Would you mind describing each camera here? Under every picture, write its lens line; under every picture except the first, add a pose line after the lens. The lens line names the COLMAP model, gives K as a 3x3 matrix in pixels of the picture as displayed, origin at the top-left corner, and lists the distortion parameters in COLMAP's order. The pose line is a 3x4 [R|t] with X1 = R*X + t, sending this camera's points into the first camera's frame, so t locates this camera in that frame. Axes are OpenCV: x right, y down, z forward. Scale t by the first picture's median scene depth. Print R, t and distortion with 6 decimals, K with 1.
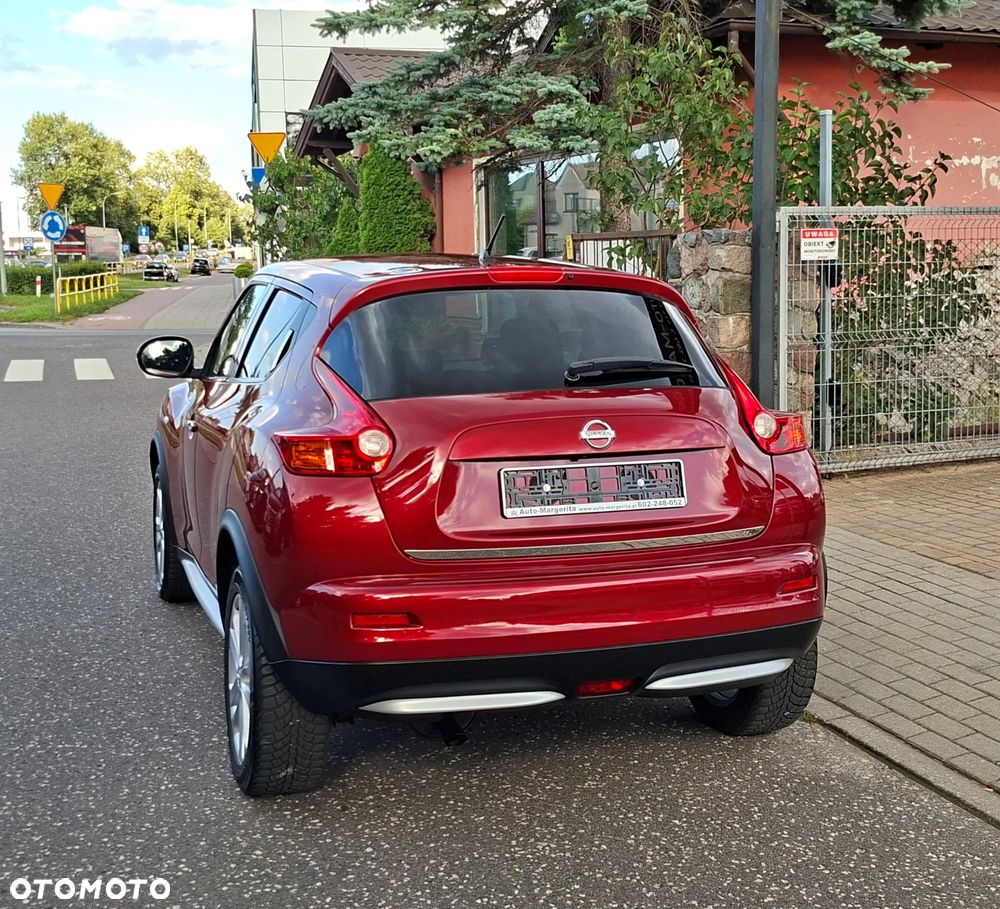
lens RADIAL K [[1391.1, 0, 526.3], [0, 1391.1, 401.9], [0, 0, 1]] dist [0.180527, -0.363516]
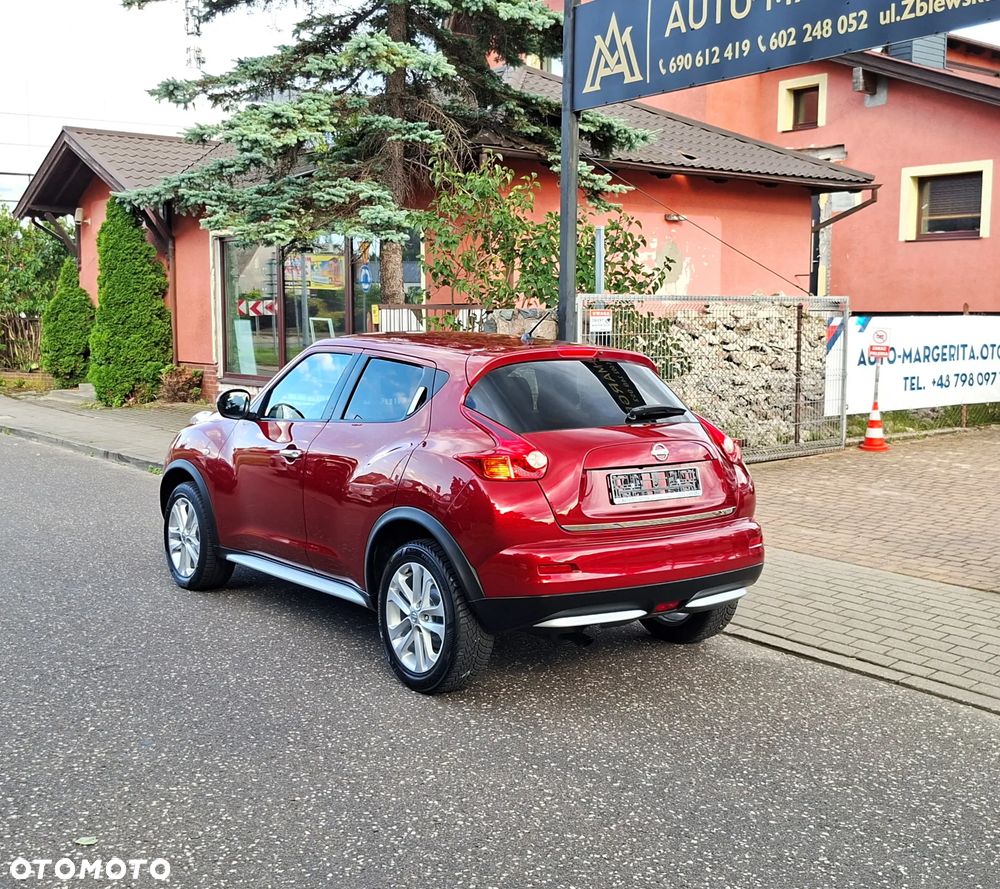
lens RADIAL K [[1230.0, 0, 499.1], [0, 1230.0, 411.0], [0, 0, 1]] dist [0.166958, -0.303435]
pose [[0.954625, -0.006640, 0.297736, -0.234759], [0.012416, 0.999770, -0.017513, -0.000807], [-0.297551, 0.020415, 0.954488, -0.137312]]
